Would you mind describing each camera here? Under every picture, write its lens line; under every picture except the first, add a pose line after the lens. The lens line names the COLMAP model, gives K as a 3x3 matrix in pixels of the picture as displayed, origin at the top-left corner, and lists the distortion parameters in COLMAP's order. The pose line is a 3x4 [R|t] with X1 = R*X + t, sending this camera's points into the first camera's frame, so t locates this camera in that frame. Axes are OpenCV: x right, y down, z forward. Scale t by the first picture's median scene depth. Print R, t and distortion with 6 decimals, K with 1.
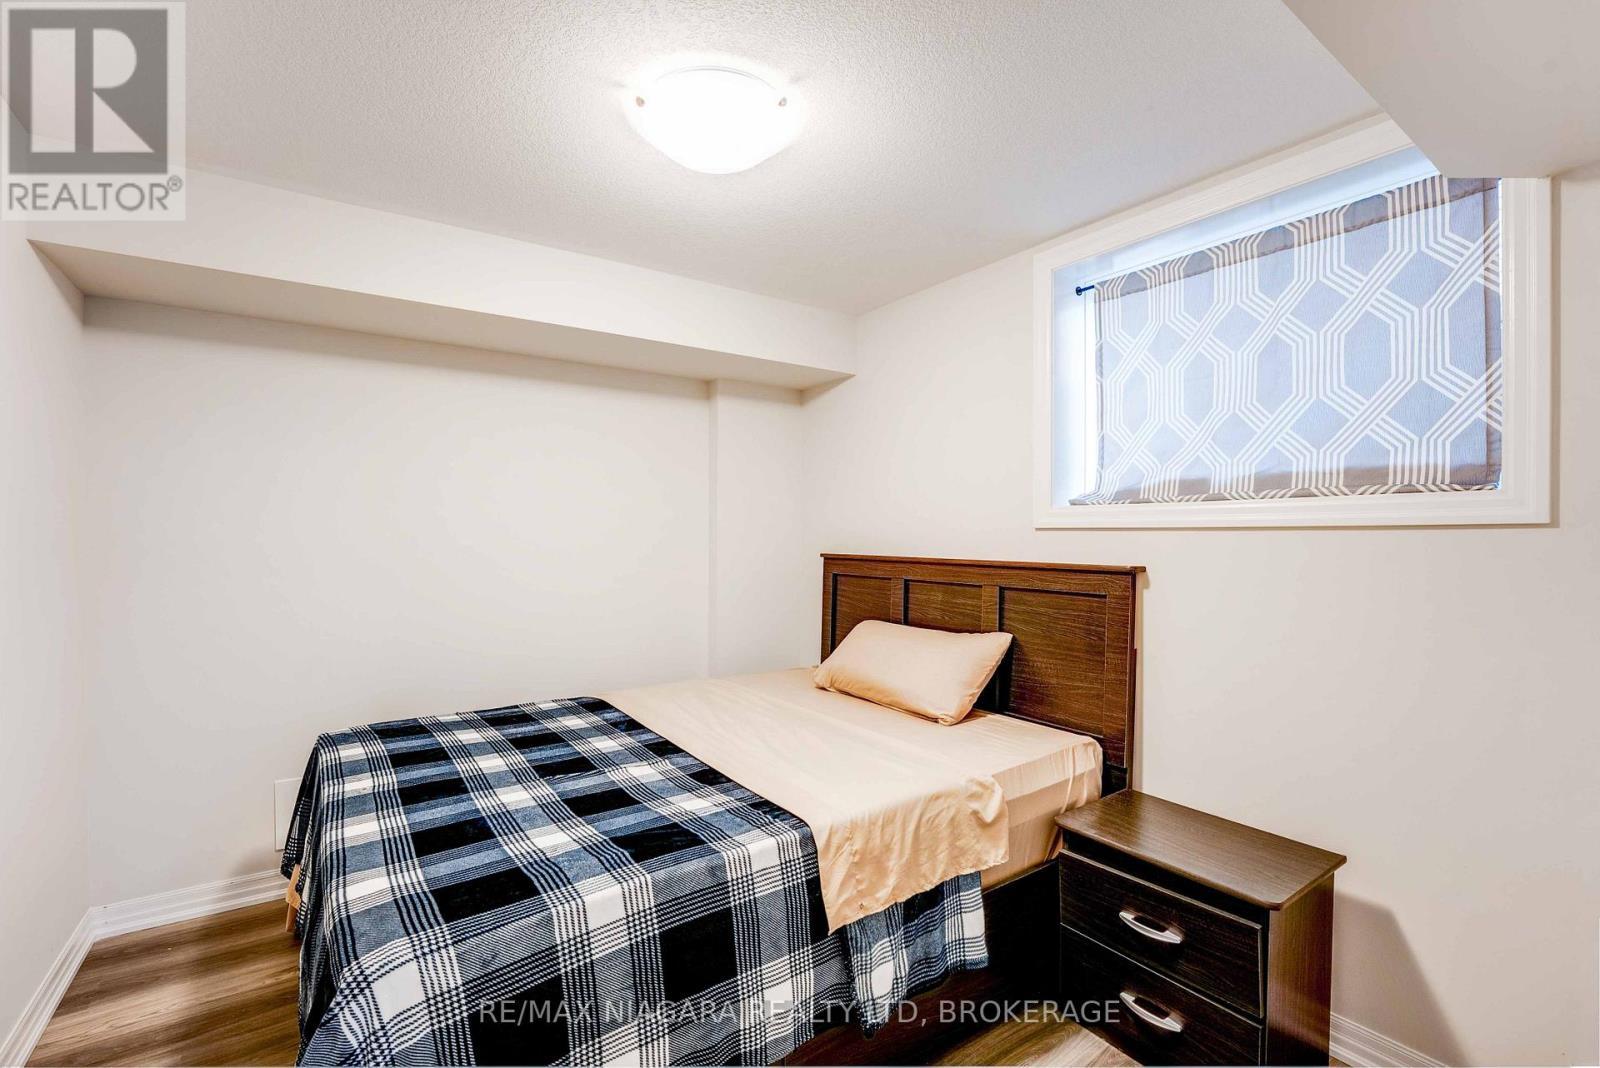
lens RADIAL K [[713.2, 0, 778.3], [0, 713.2, 542.5], [0, 0, 1]] dist [-0.022937, 0.000260]
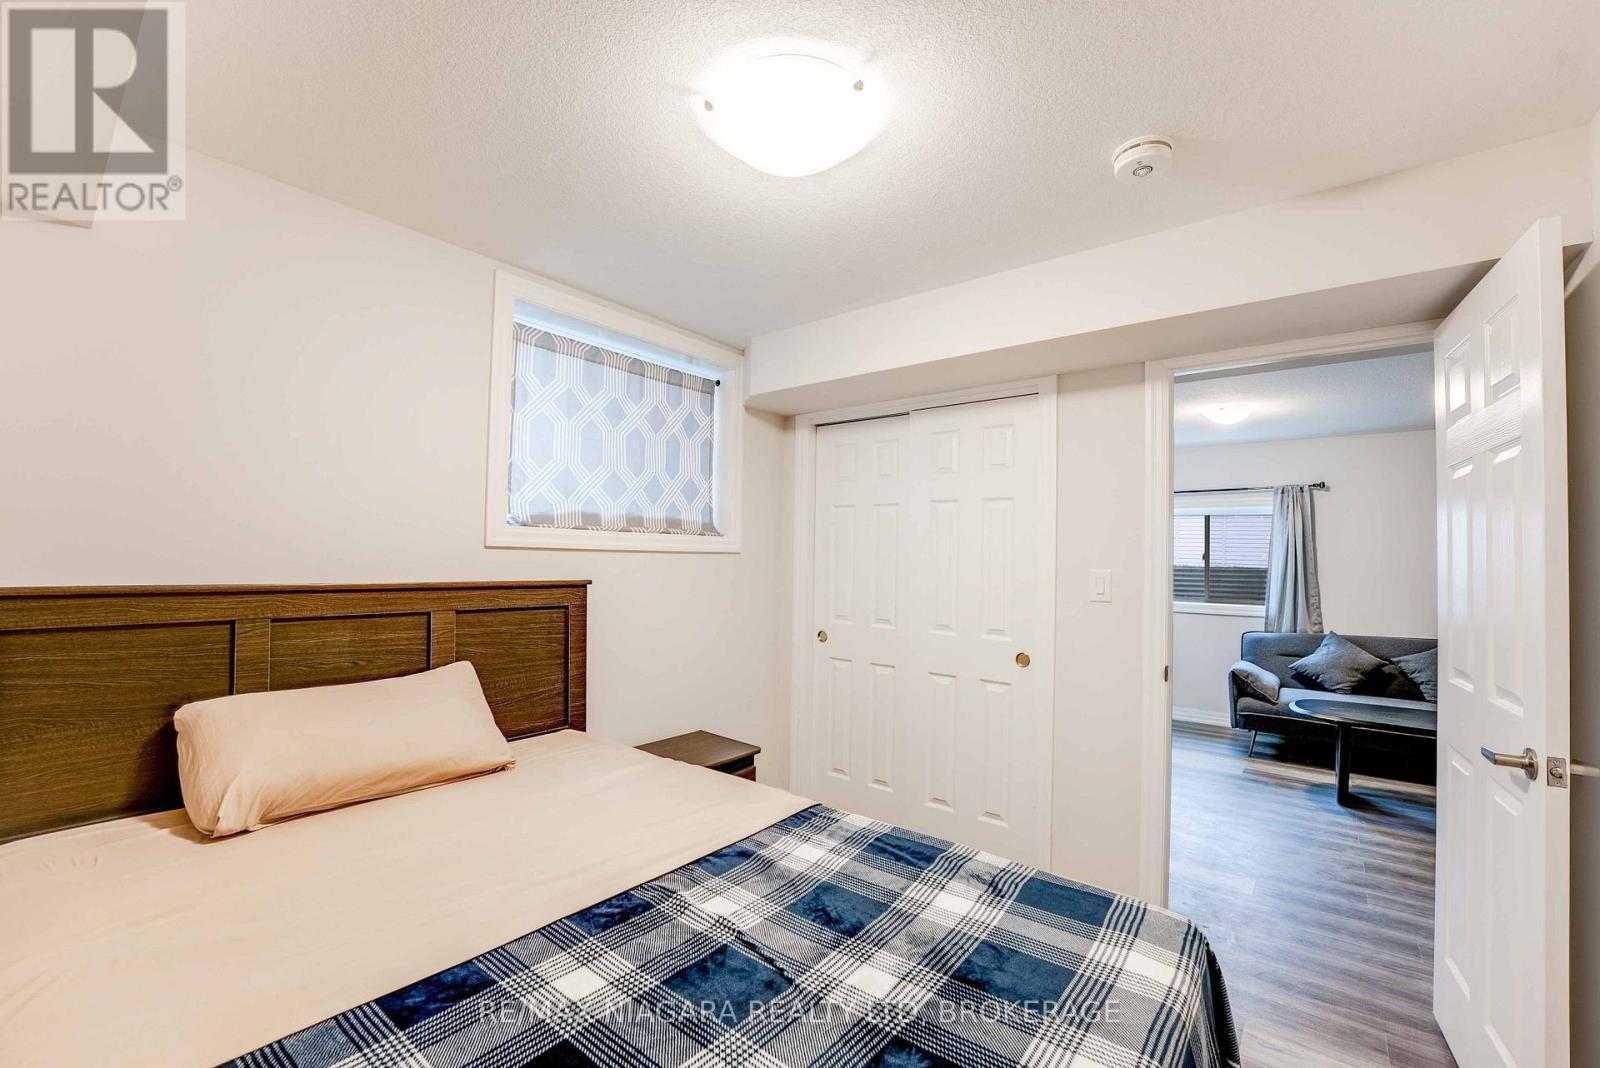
lens RADIAL K [[713.2, 0, 778.3], [0, 713.2, 542.5], [0, 0, 1]] dist [-0.022937, 0.000260]
pose [[-0.326710, 0.008623, 0.945085, -0.783804], [-0.012212, 0.999836, -0.013344, -0.019627], [-0.945046, -0.015901, -0.326552, 1.070998]]
